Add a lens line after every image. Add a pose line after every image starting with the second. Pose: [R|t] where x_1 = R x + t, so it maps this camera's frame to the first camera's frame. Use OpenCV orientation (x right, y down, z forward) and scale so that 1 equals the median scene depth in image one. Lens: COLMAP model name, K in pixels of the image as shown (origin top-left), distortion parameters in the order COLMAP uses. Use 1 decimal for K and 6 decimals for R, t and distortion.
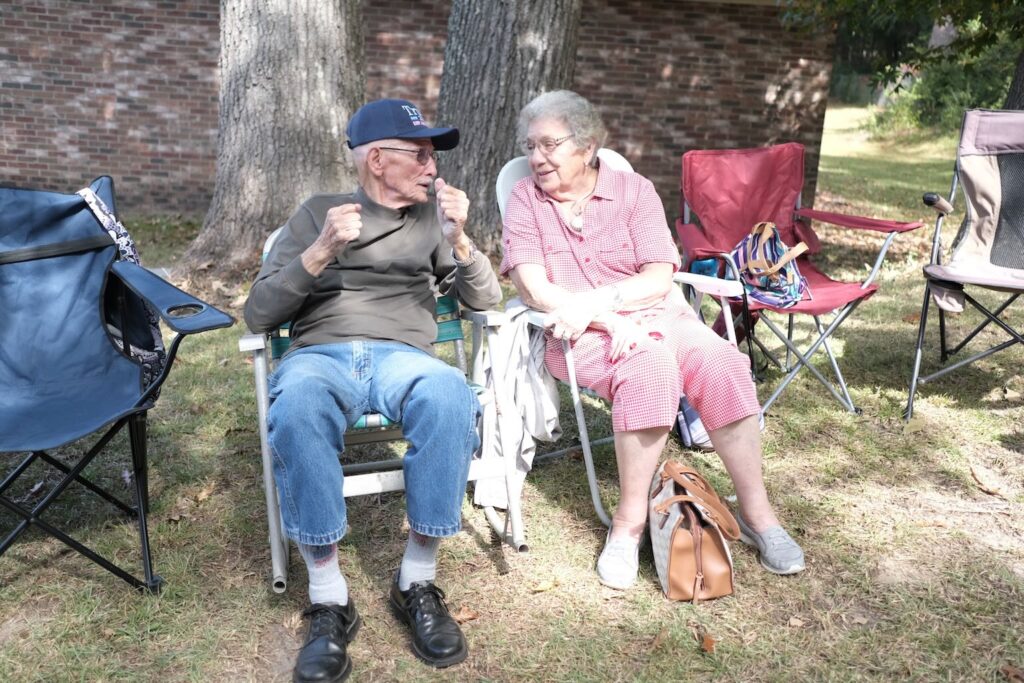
lens RADIAL K [[974.0, 0, 511.7], [0, 974.0, 329.9], [0, 0, 1]] dist [-0.088578, 0.215439]
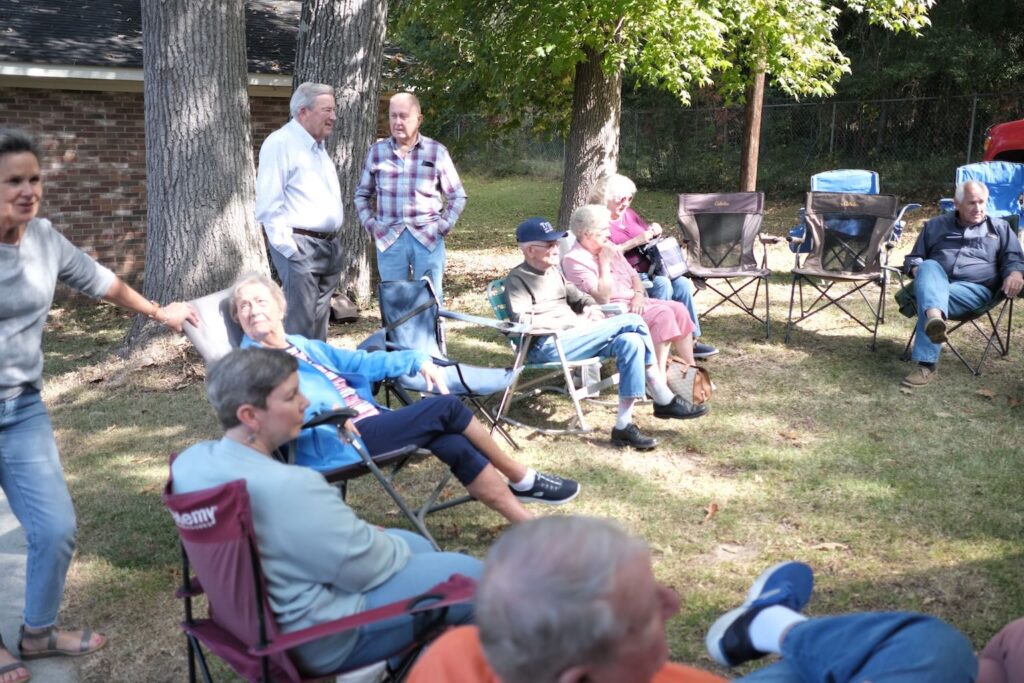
lens RADIAL K [[974.0, 0, 511.7], [0, 974.0, 329.9], [0, 0, 1]] dist [-0.088578, 0.215439]
pose [[0.803196, -0.165474, 0.572271, -0.355059], [0.186947, 0.982133, 0.021602, -0.012721], [-0.565620, 0.089634, 0.819780, -0.179020]]
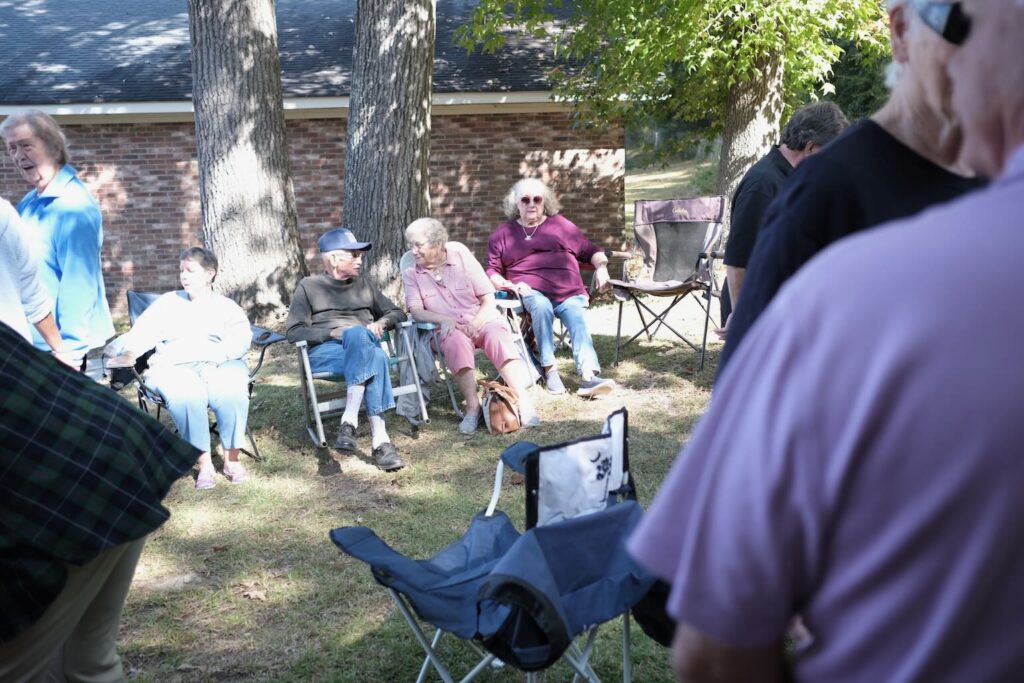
lens RADIAL K [[974.0, 0, 511.7], [0, 974.0, 329.9], [0, 0, 1]] dist [-0.088578, 0.215439]
pose [[0.986579, -0.110976, 0.119777, -0.009501], [0.119584, 0.990545, -0.067232, 0.041885], [-0.111183, 0.080653, 0.990522, -0.287573]]
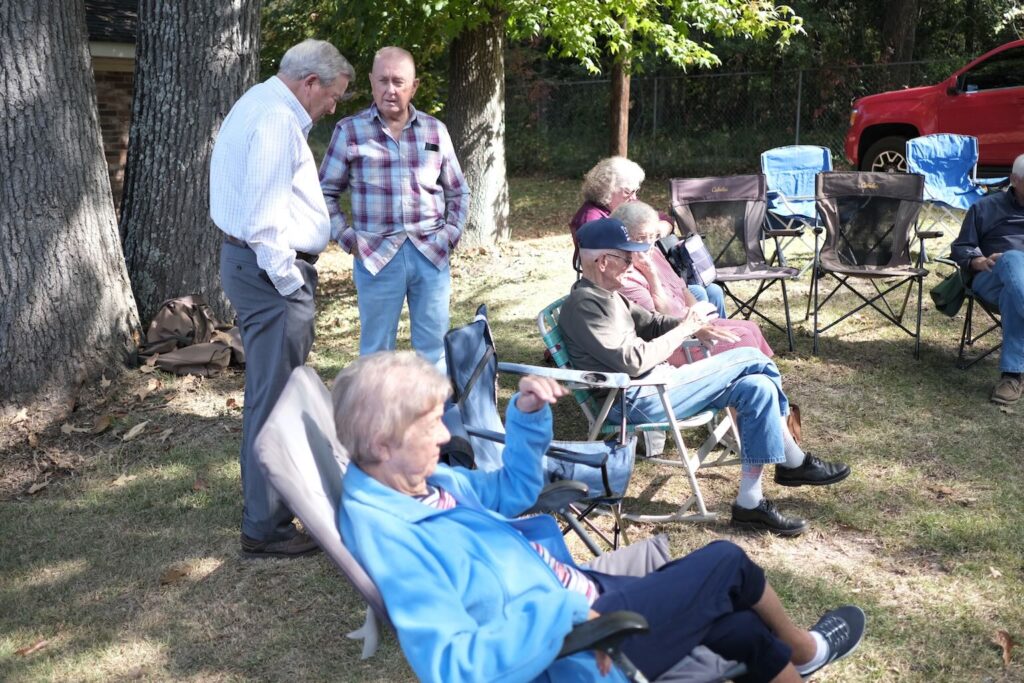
lens RADIAL K [[974.0, 0, 511.7], [0, 974.0, 329.9], [0, 0, 1]] dist [-0.088578, 0.215439]
pose [[0.624424, -0.222676, 0.748672, -0.344097], [0.236432, 0.967420, 0.090544, -0.058632], [-0.744443, 0.120472, 0.656728, 0.022027]]
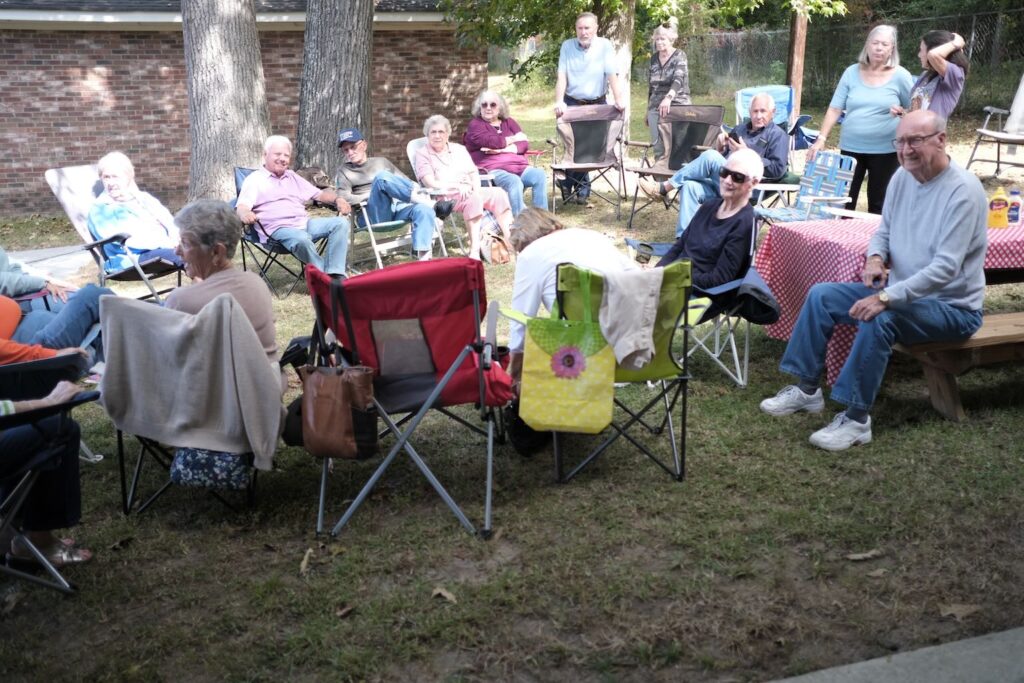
lens RADIAL K [[974.0, 0, 511.7], [0, 974.0, 329.9], [0, 0, 1]] dist [-0.088578, 0.215439]
pose [[0.934973, -0.160742, 0.316208, -0.191520], [0.152714, 0.986995, 0.050182, 0.073426], [-0.320162, 0.001371, 0.947362, -0.484669]]
